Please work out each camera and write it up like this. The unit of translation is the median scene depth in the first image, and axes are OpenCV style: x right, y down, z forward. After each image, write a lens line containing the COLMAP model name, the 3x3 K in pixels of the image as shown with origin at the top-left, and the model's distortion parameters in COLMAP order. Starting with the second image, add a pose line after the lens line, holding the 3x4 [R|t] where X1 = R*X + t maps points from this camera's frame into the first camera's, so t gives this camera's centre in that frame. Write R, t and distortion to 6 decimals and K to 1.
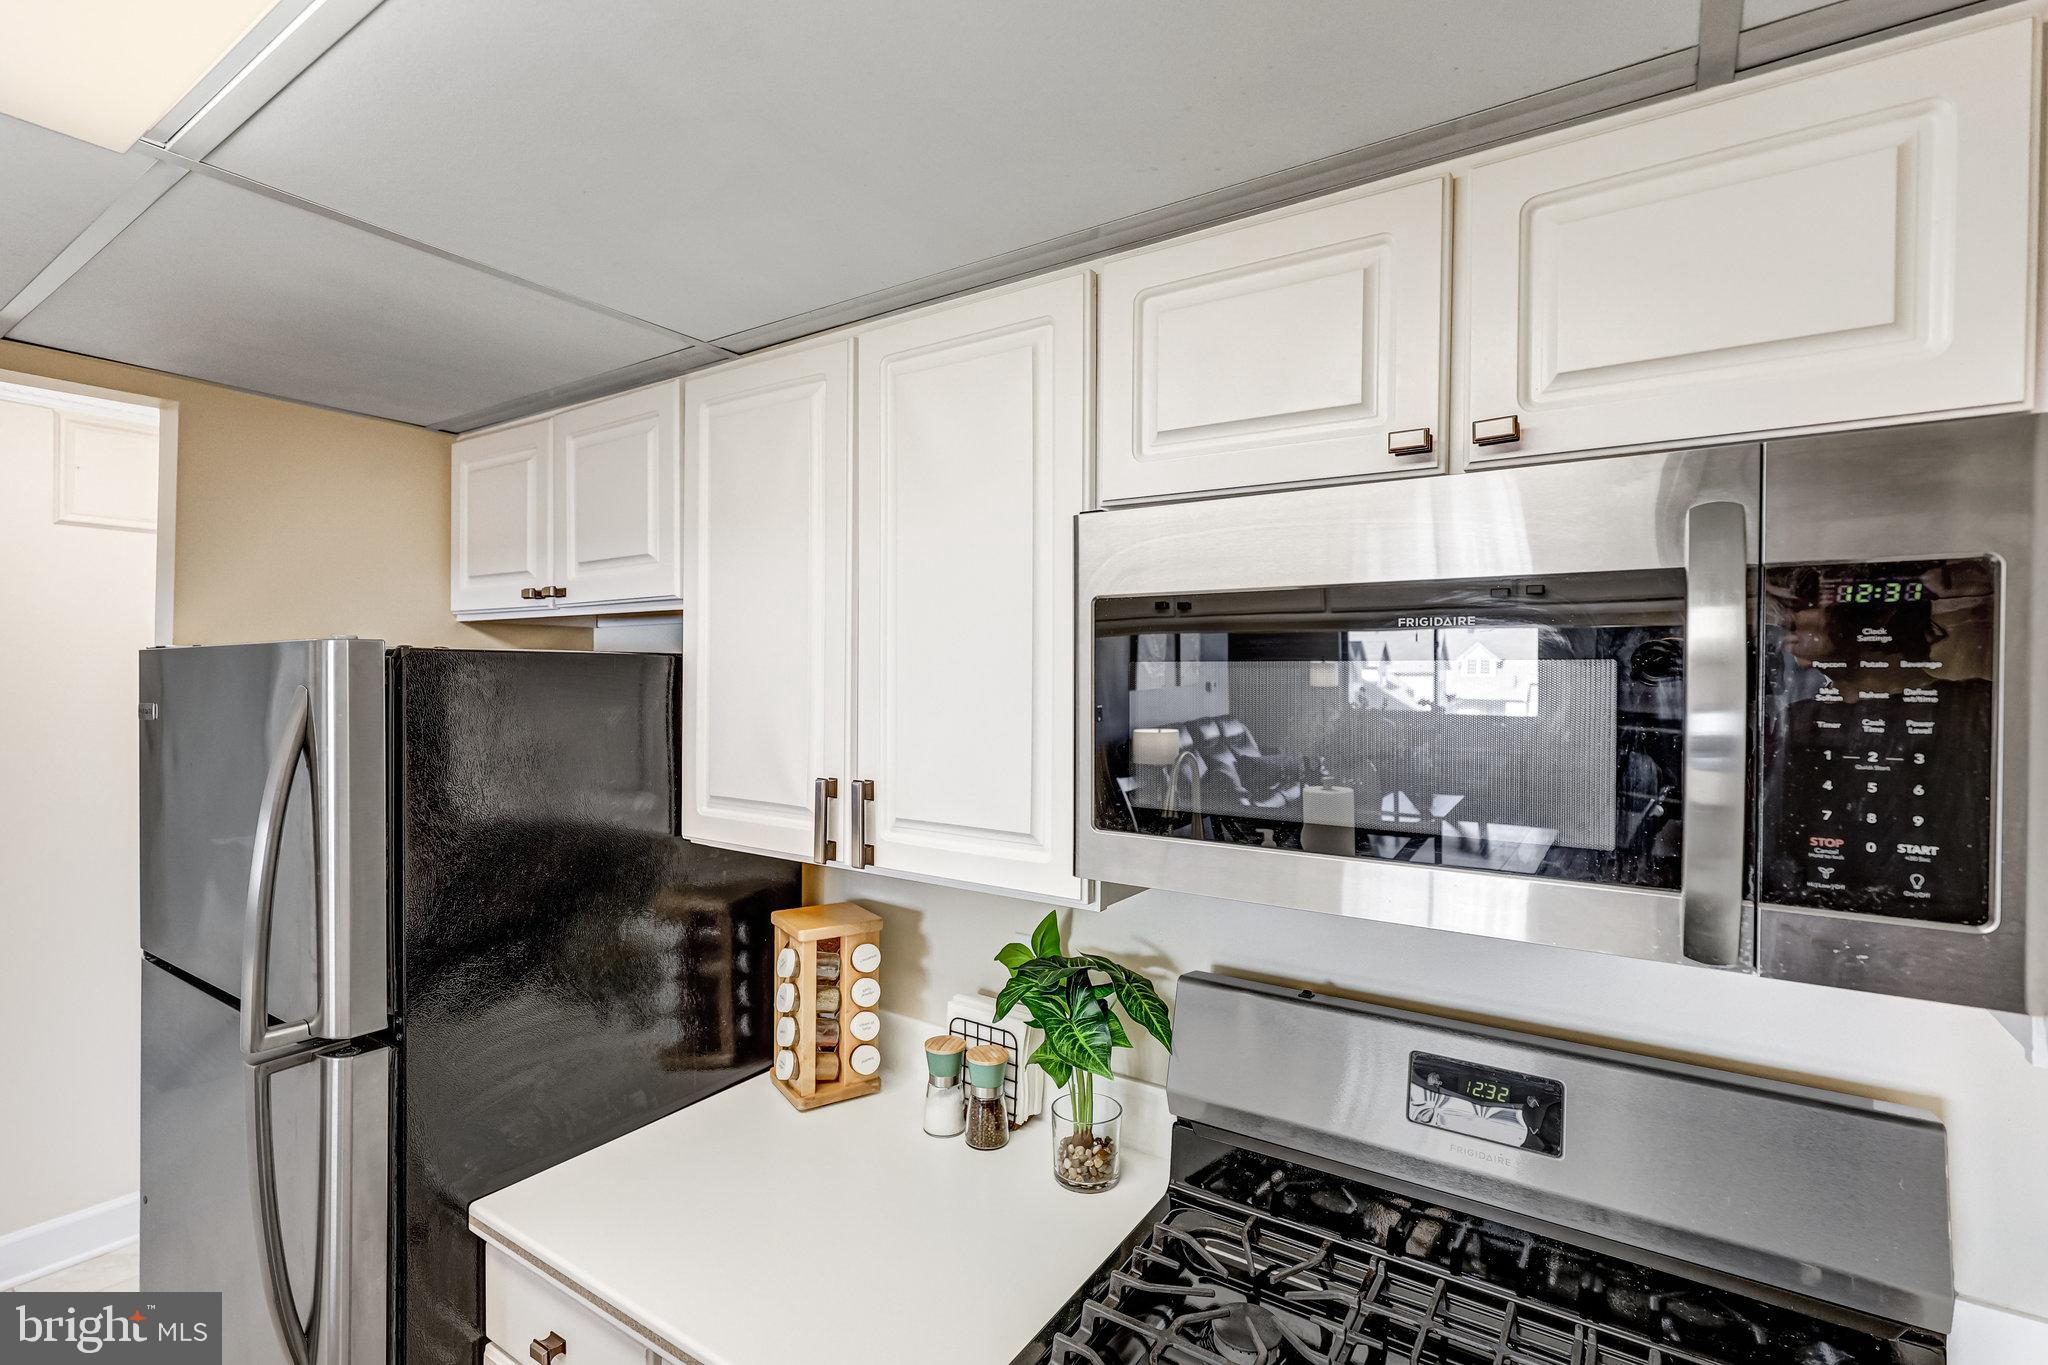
lens RADIAL K [[954.5, 0, 1023.3], [0, 954.5, 664.0], [0, 0, 1]] dist [0.000824, 0.000654]
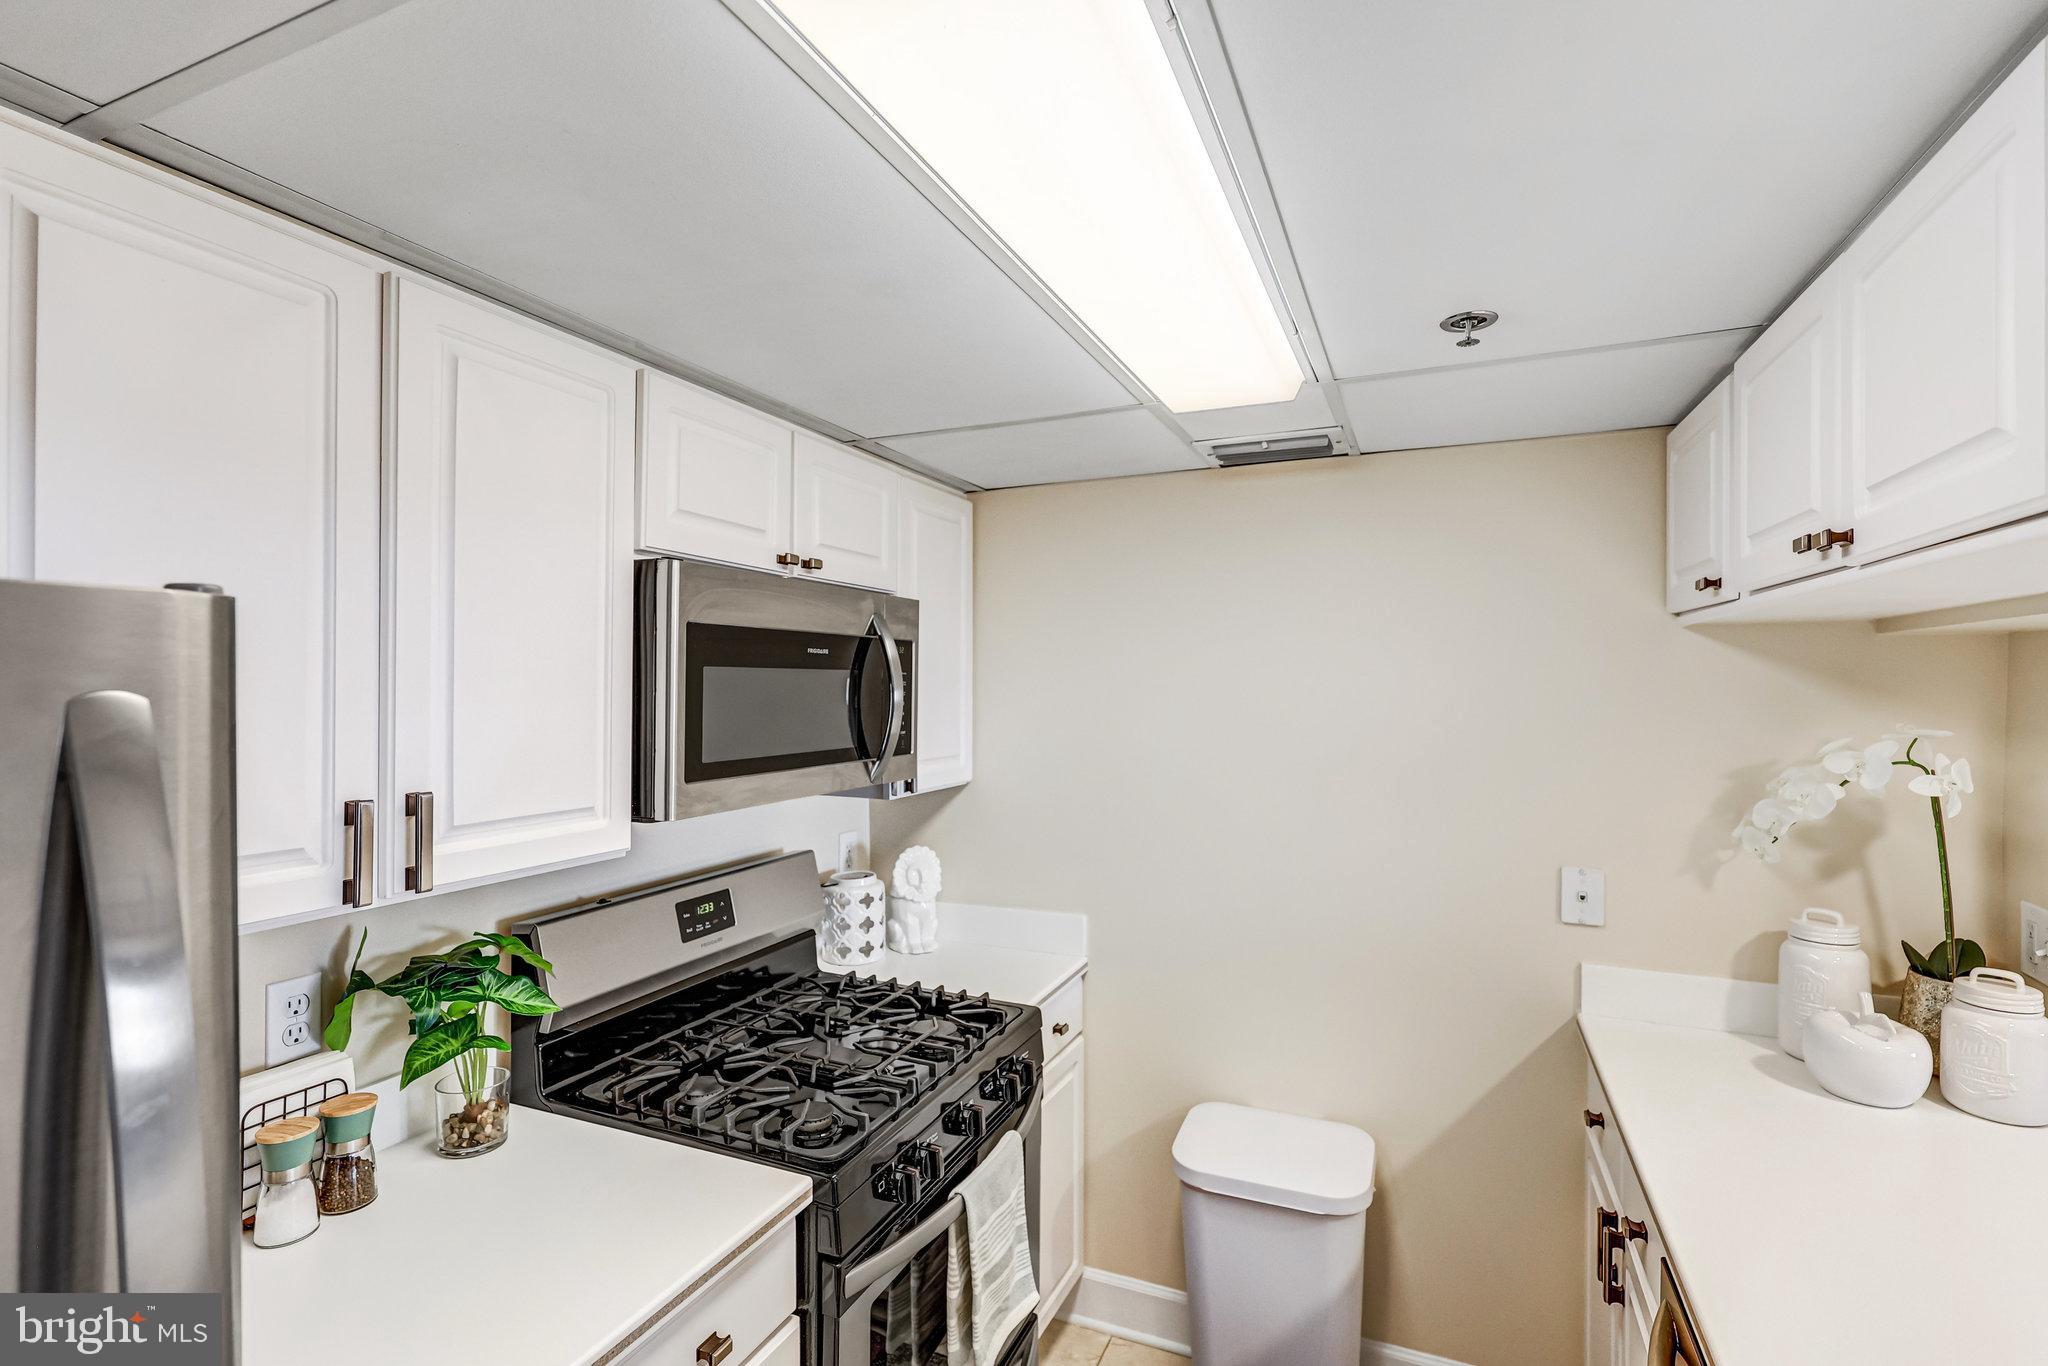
lens RADIAL K [[953.0, 0, 1053.0], [0, 953.0, 686.4], [0, 0, 1]] dist [-0.009976, 0.000322]
pose [[-0.211345, -0.004706, 0.977400, -1.345348], [-0.014807, 0.999889, 0.001612, 0.015505], [-0.977299, -0.014132, -0.211391, 0.715664]]
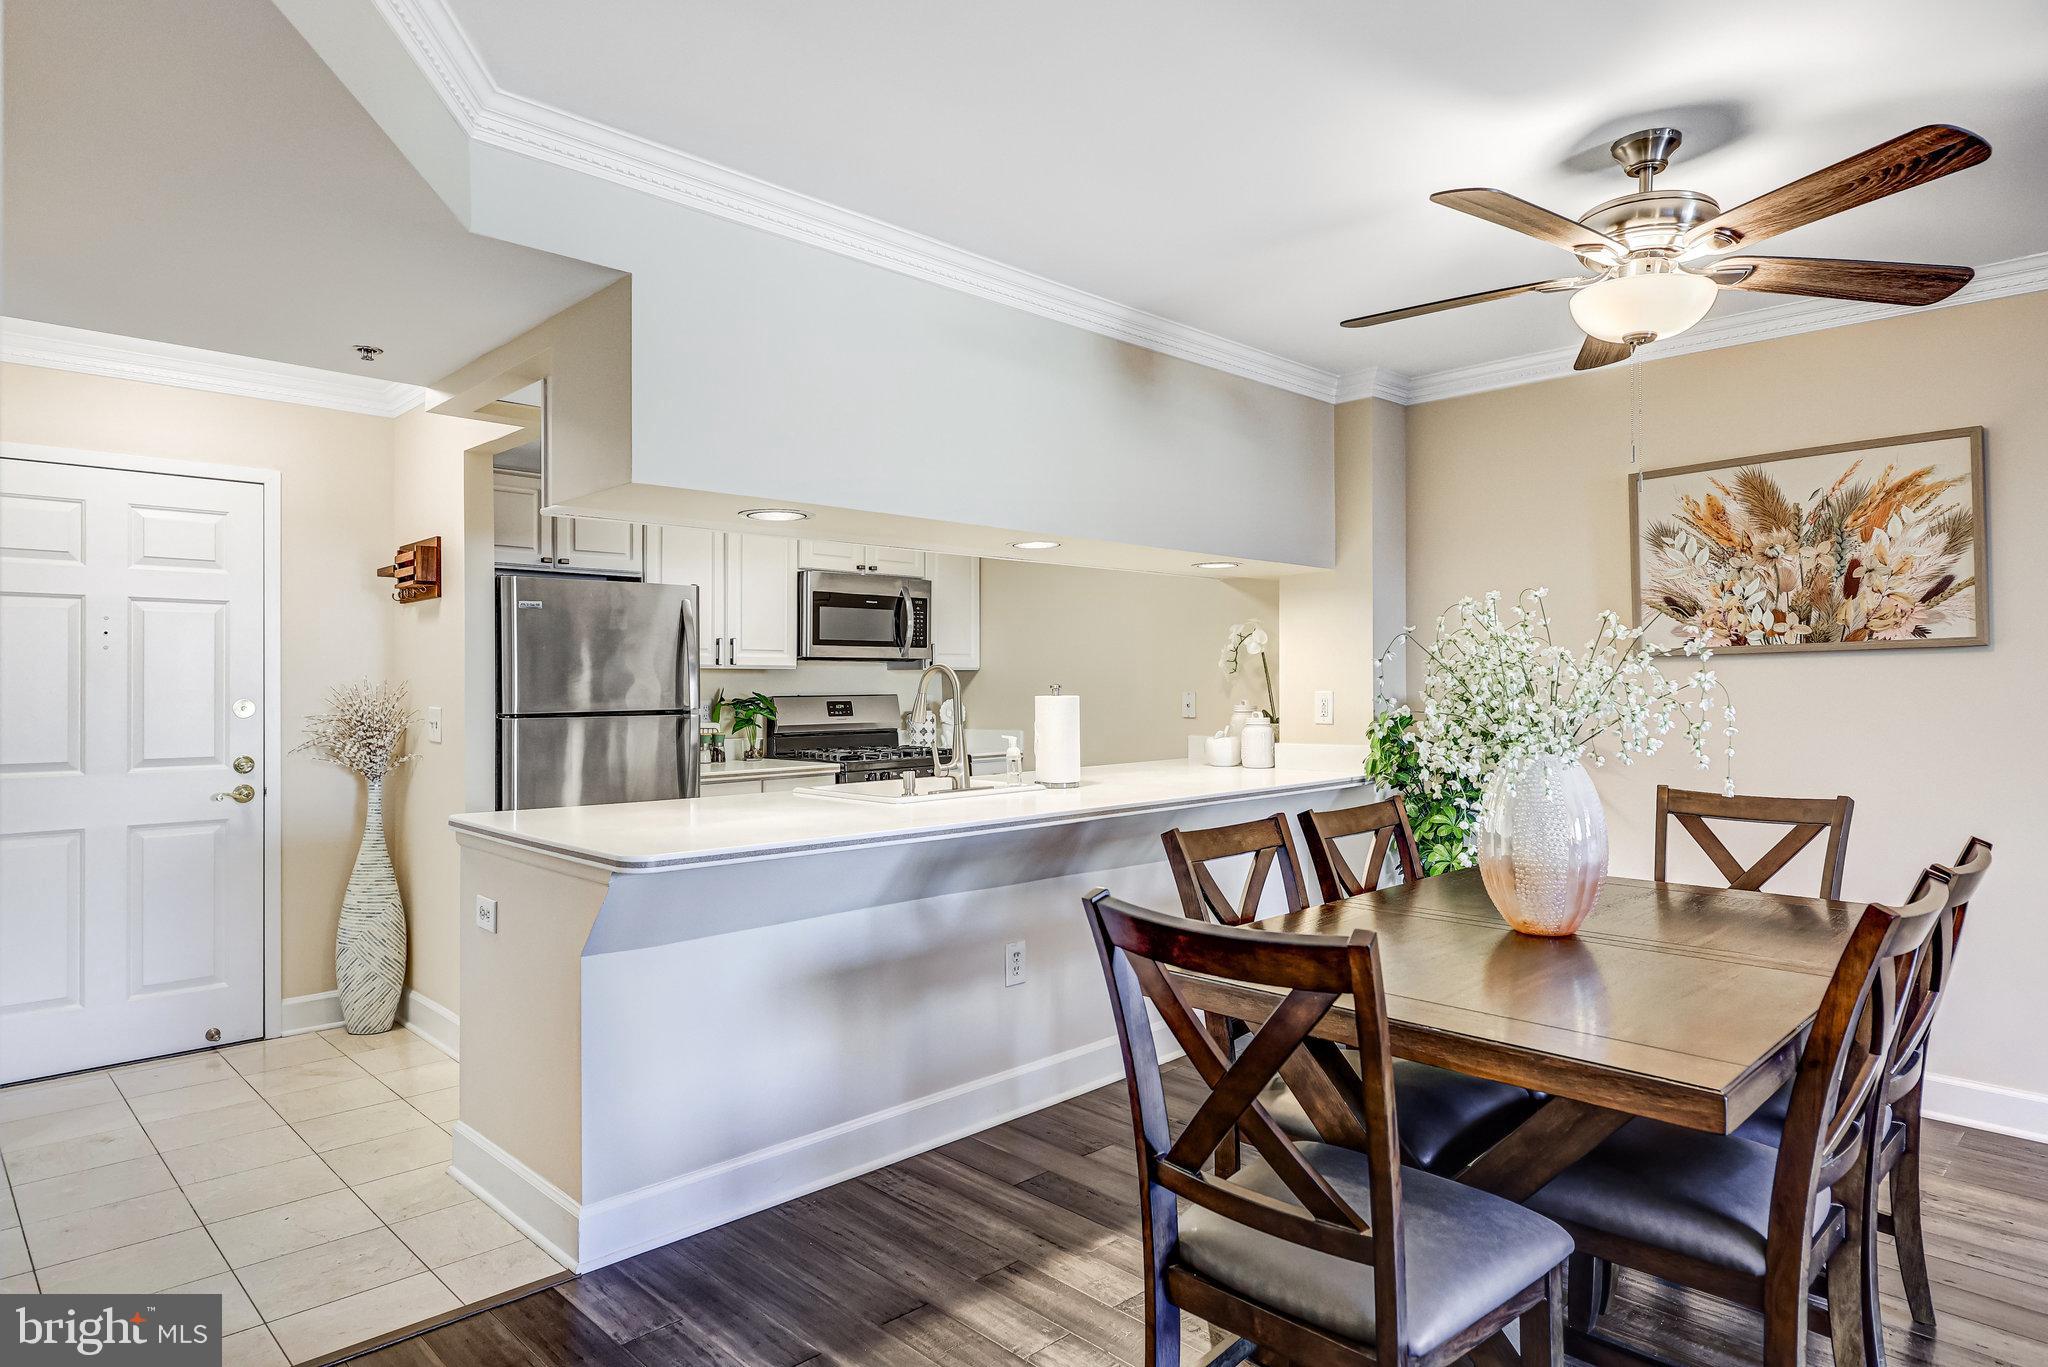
lens RADIAL K [[1165.0, 0, 1036.6], [0, 1165.0, 667.0], [0, 0, 1]] dist [0.000100, 0.000310]
pose [[0.189356, 0.005312, 0.981894, -4.645043], [-0.009250, 0.999951, -0.003626, 0.267736], [-0.981865, -0.008396, 0.189396, -0.959312]]
